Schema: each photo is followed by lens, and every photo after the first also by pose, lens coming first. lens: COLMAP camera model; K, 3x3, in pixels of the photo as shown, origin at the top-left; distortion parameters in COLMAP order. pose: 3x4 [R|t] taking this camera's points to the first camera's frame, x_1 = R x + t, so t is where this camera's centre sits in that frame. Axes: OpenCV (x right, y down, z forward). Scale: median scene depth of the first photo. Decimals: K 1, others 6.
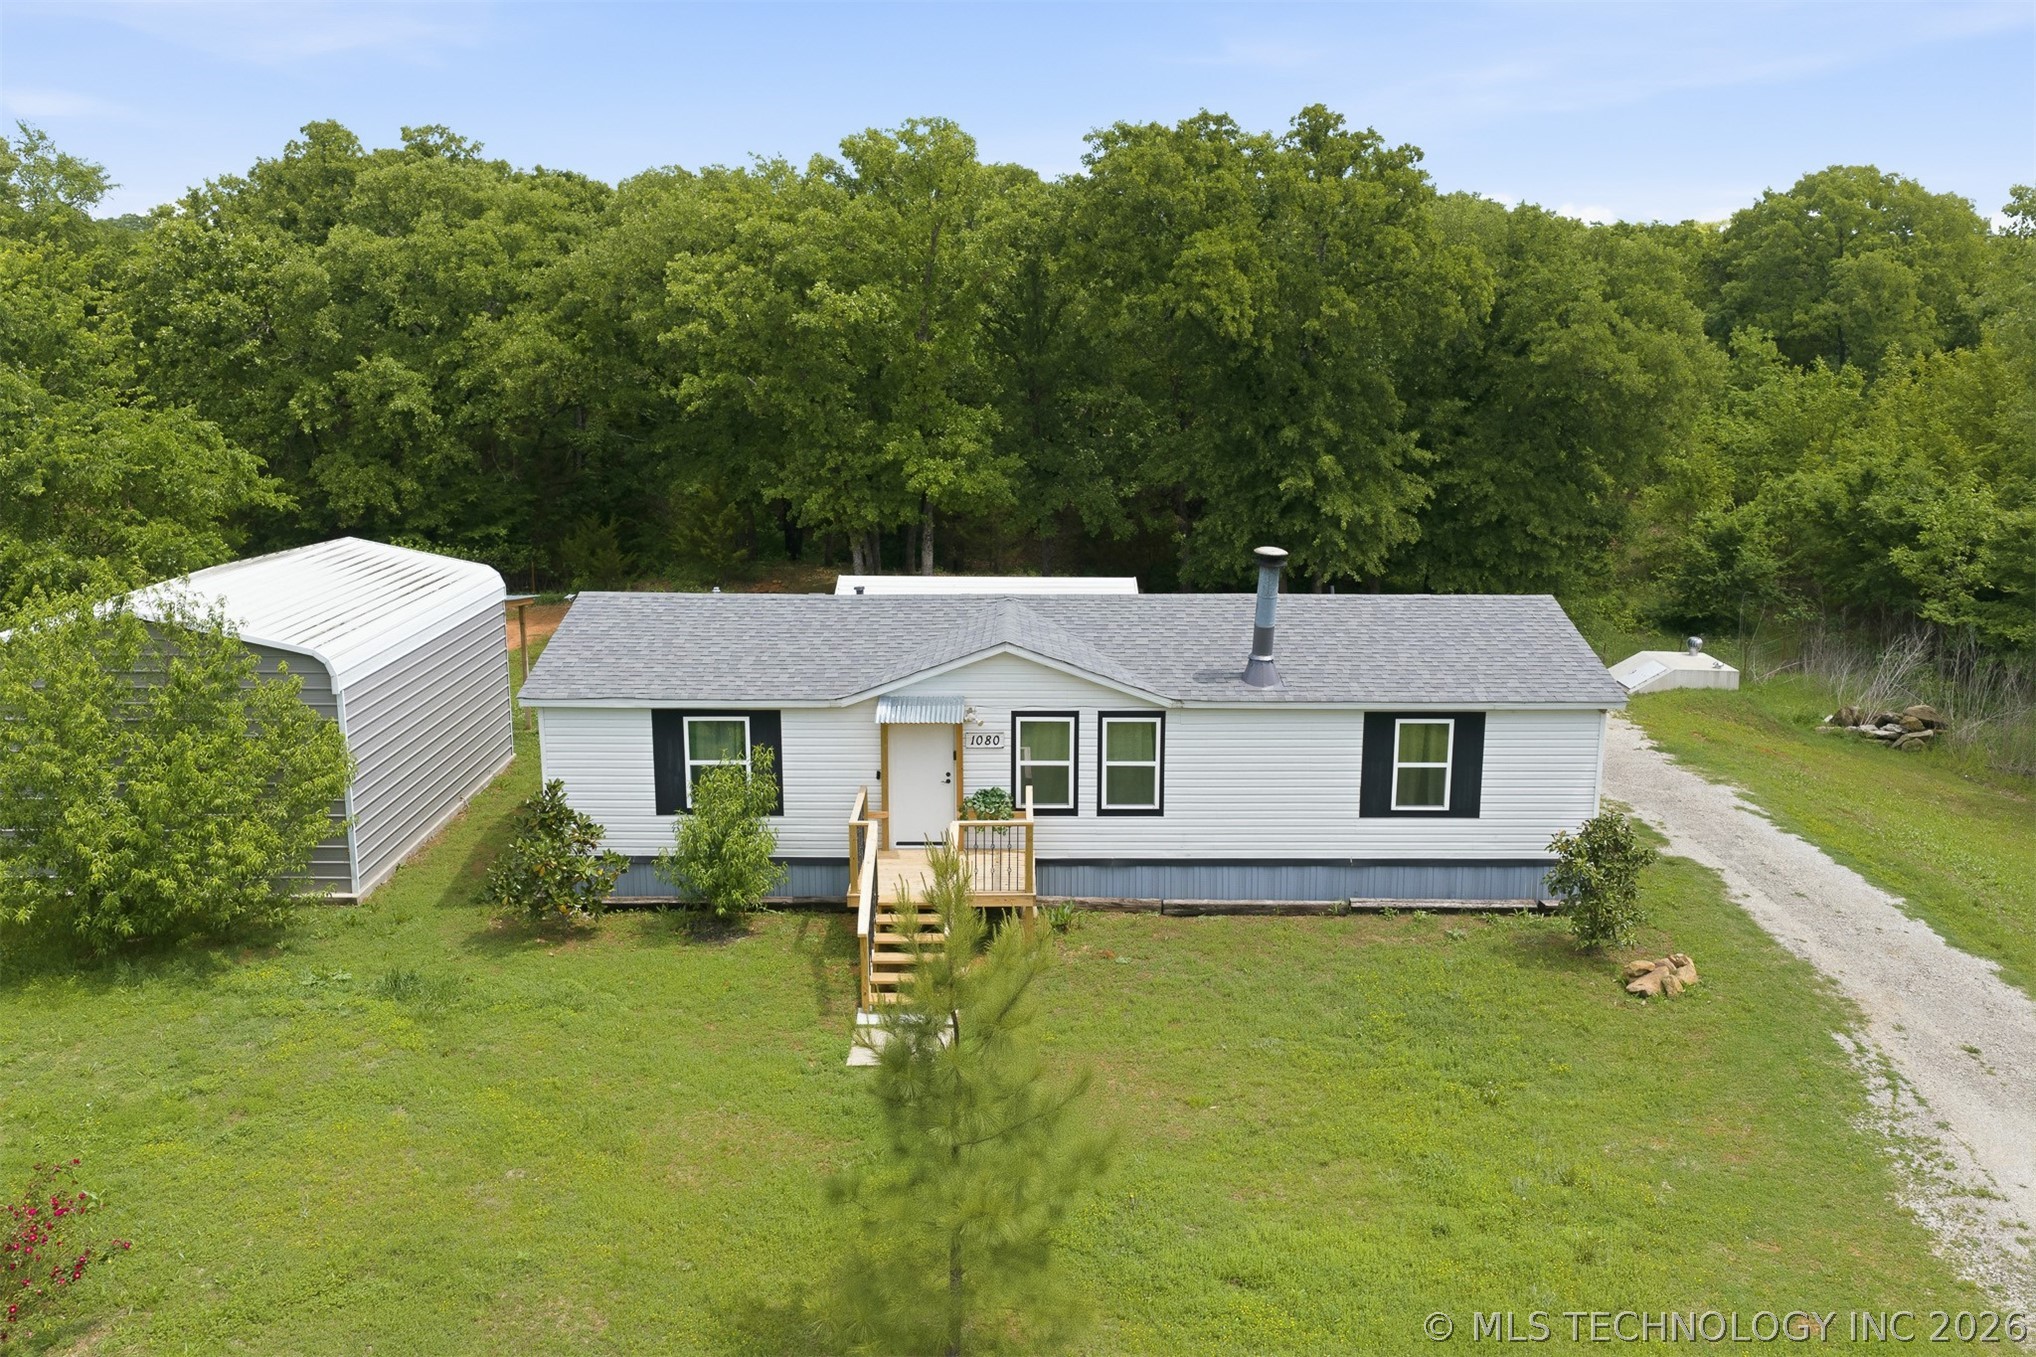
lens RADIAL K [[1677.6, 0, 1010.3], [0, 1677.6, 696.1], [0, 0, 1]] dist [0.016721, -0.002951]
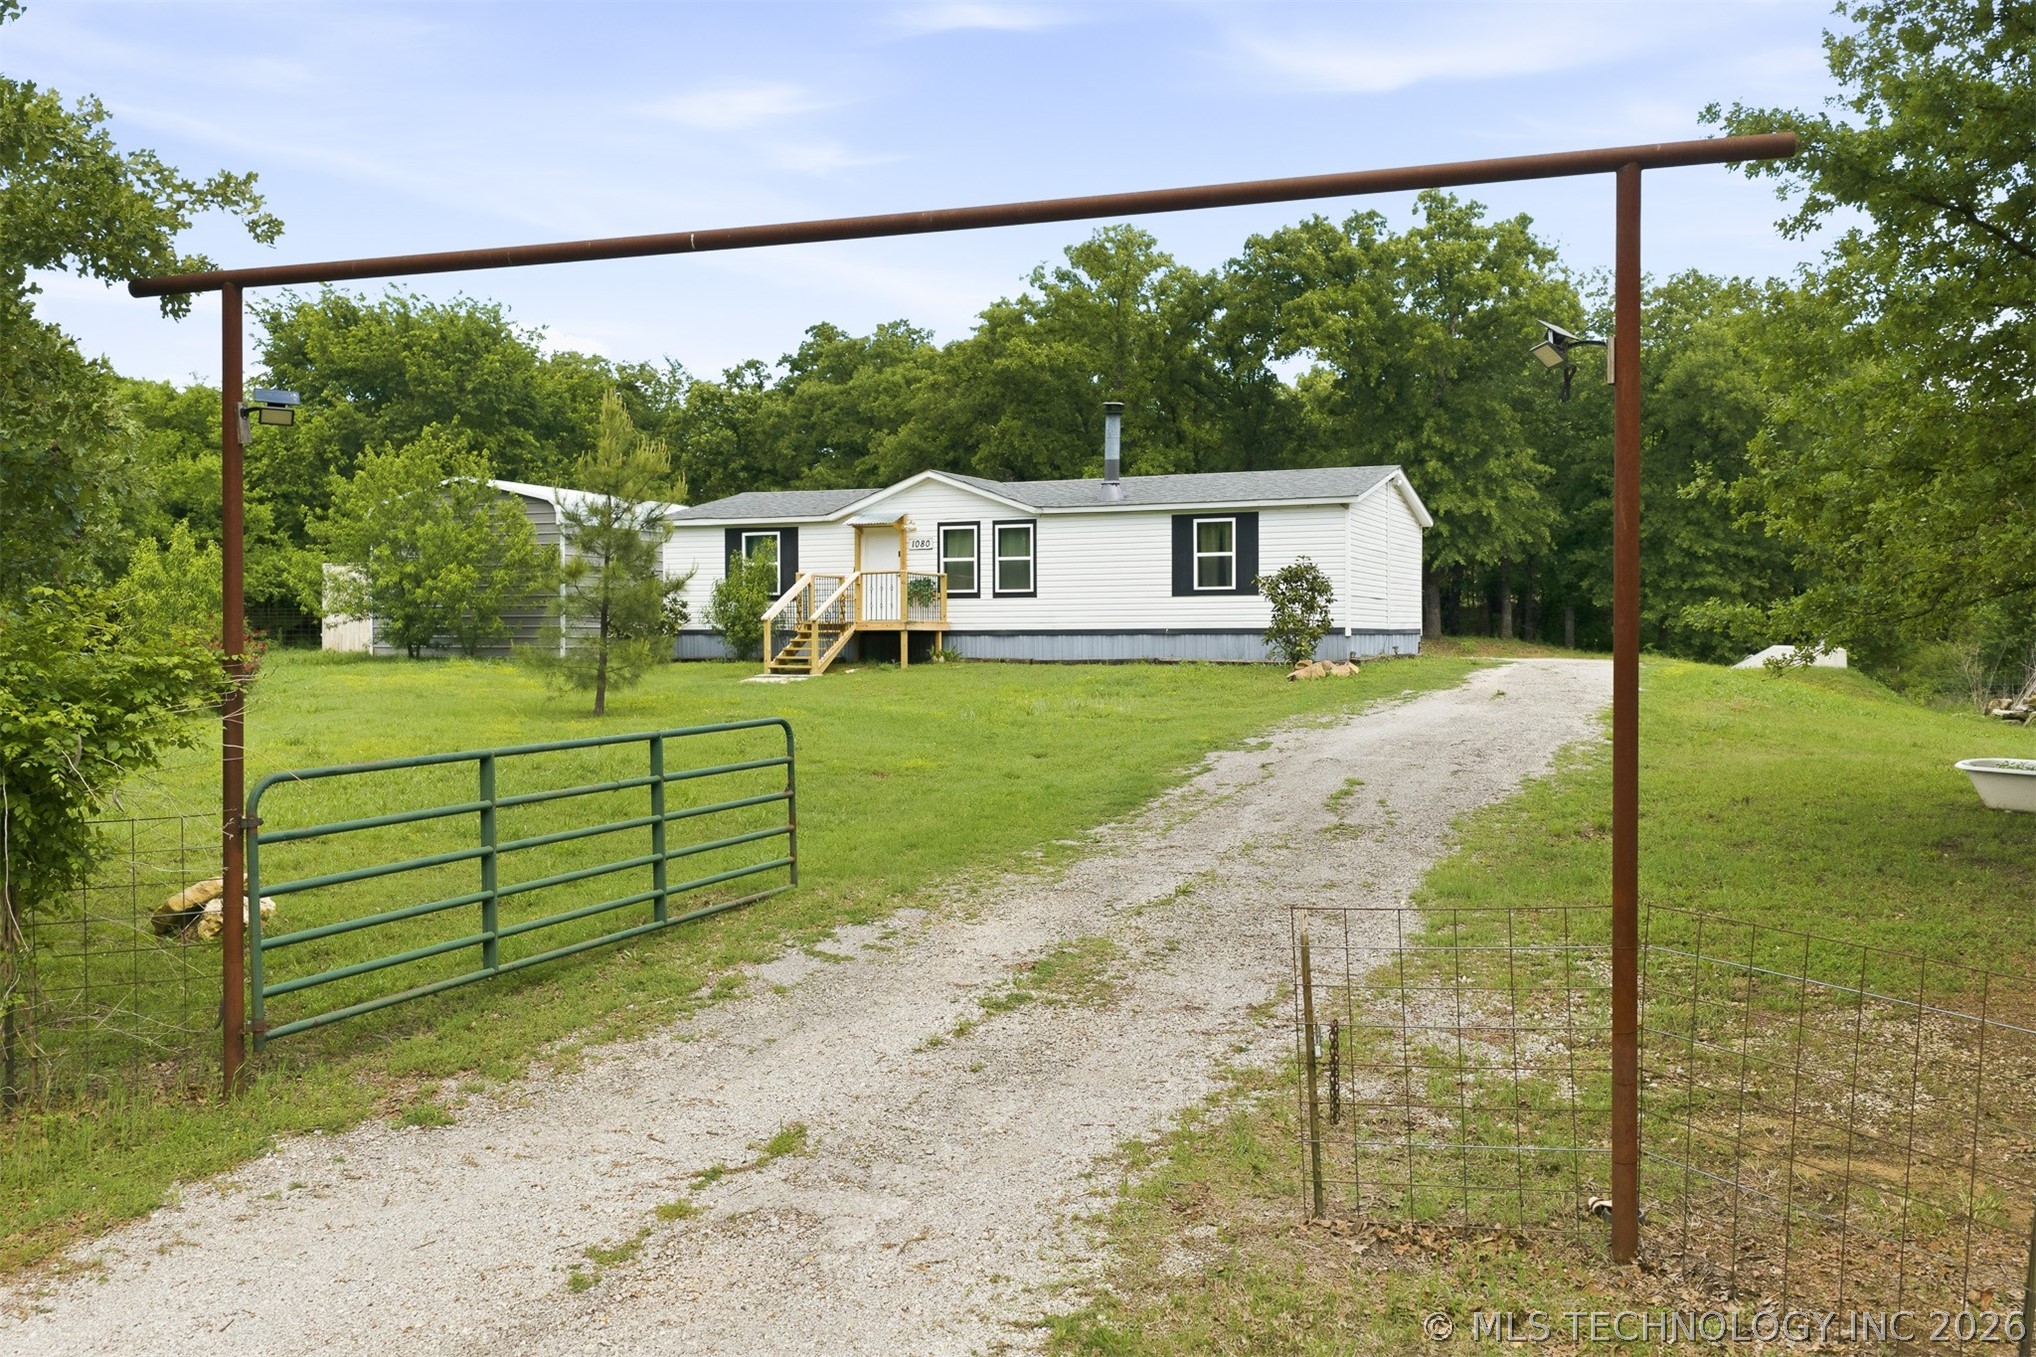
lens RADIAL K [[1677.6, 0, 1023.7], [0, 1677.6, 664.5], [0, 0, 1]] dist [0.016721, -0.002951]
pose [[0.916199, 0.001200, -0.400722, 0.638703], [-0.083745, 0.978488, -0.188542, 0.389155], [0.391876, 0.206300, 0.896590, -0.231390]]
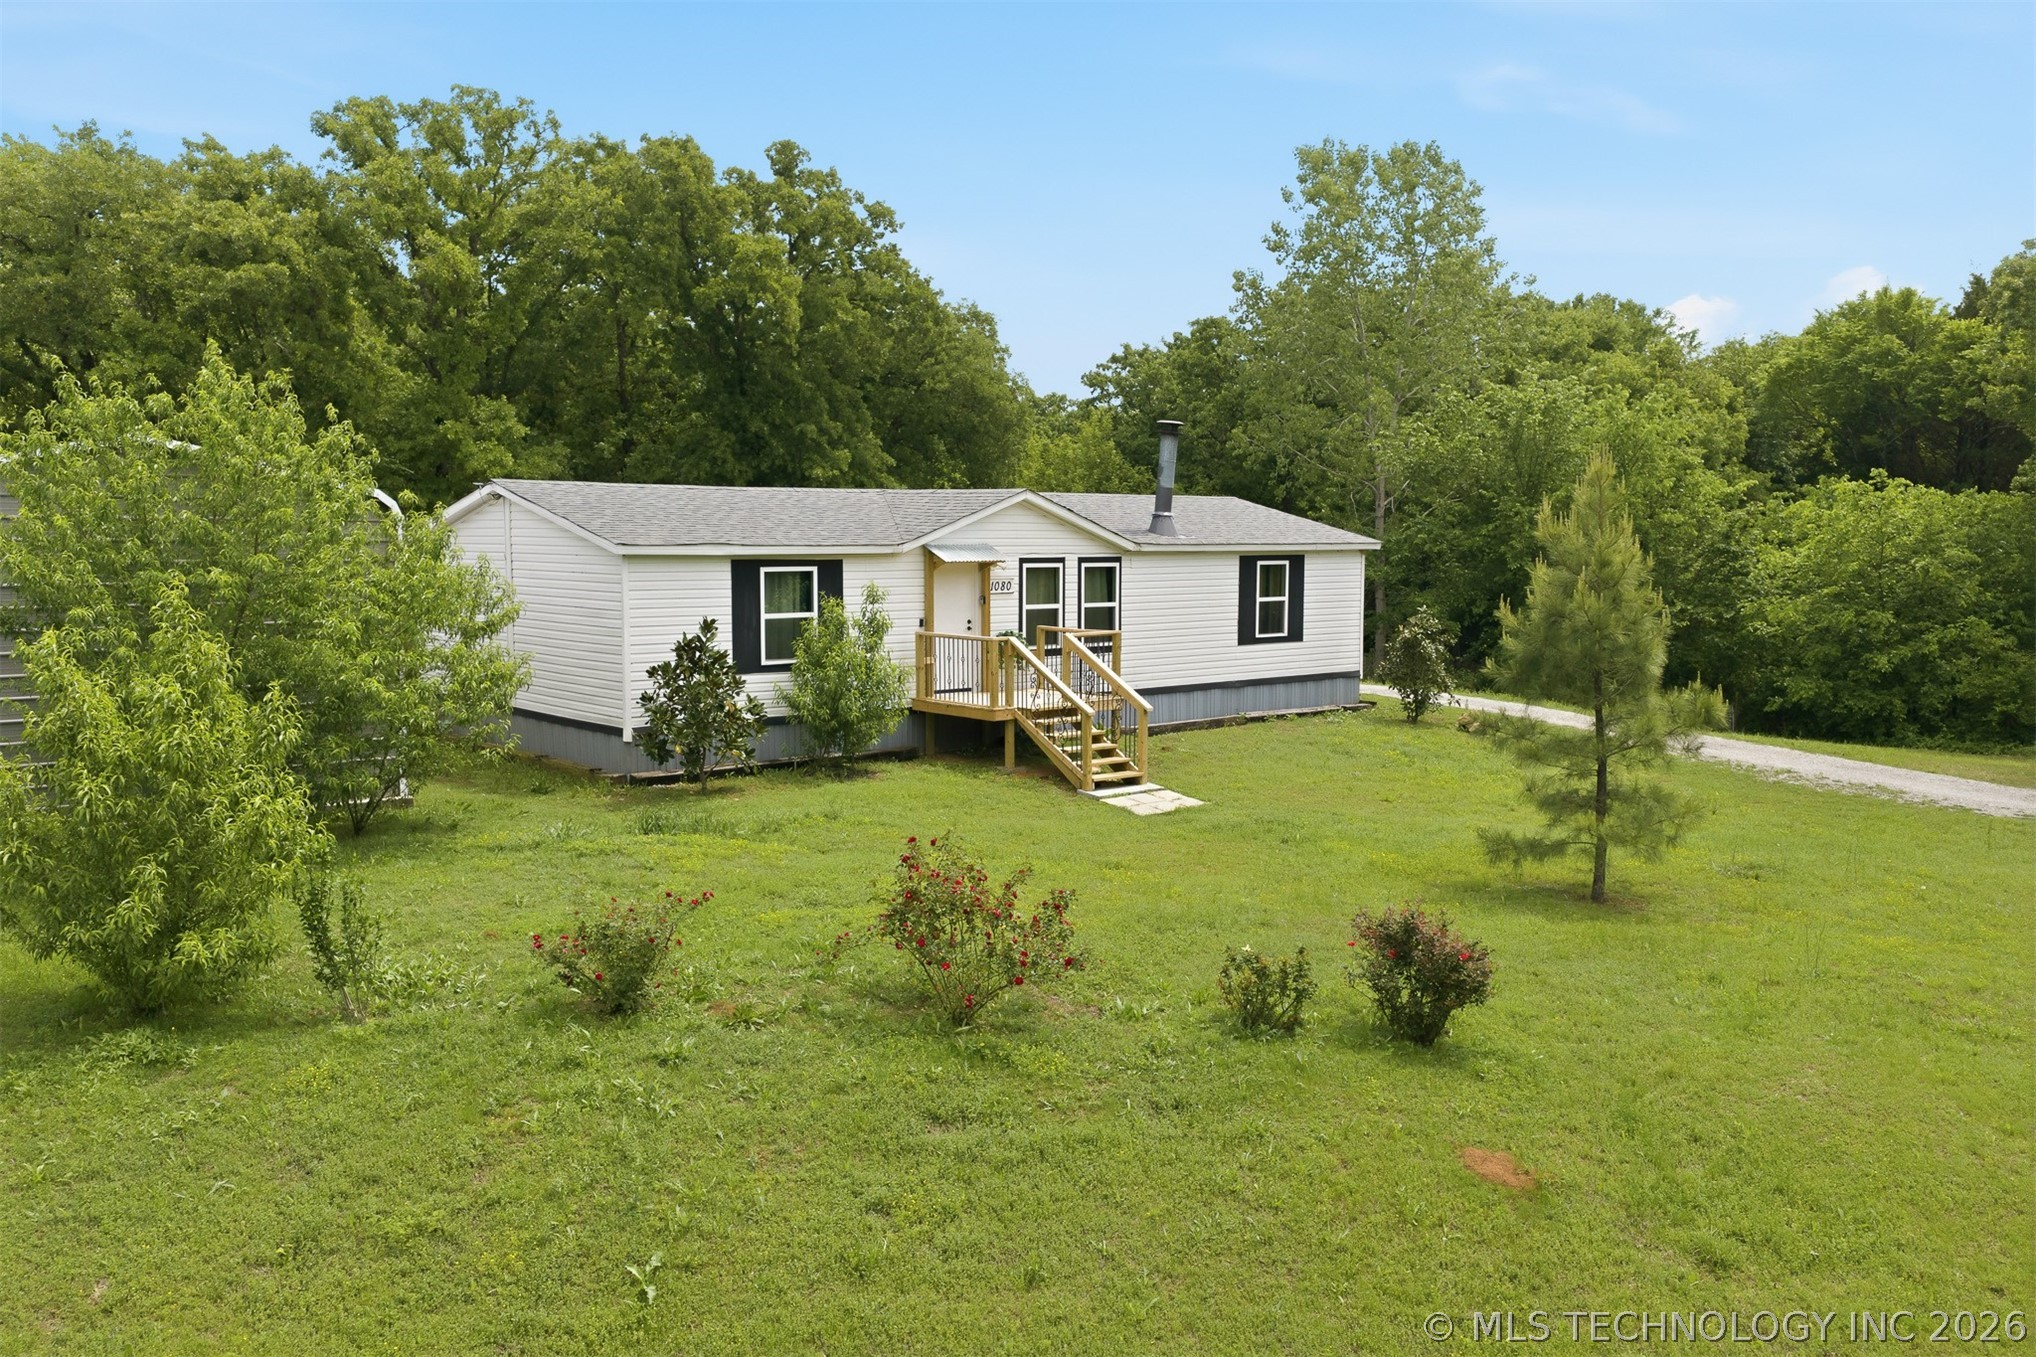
lens RADIAL K [[1677.6, 0, 1018.2], [0, 1677.6, 673.1], [0, 0, 1]] dist [0.016721, -0.002951]
pose [[0.757636, -0.055398, 0.650322, -0.697080], [0.144469, 0.985910, -0.084324, 0.170975], [-0.636487, 0.157838, 0.754964, 0.198918]]
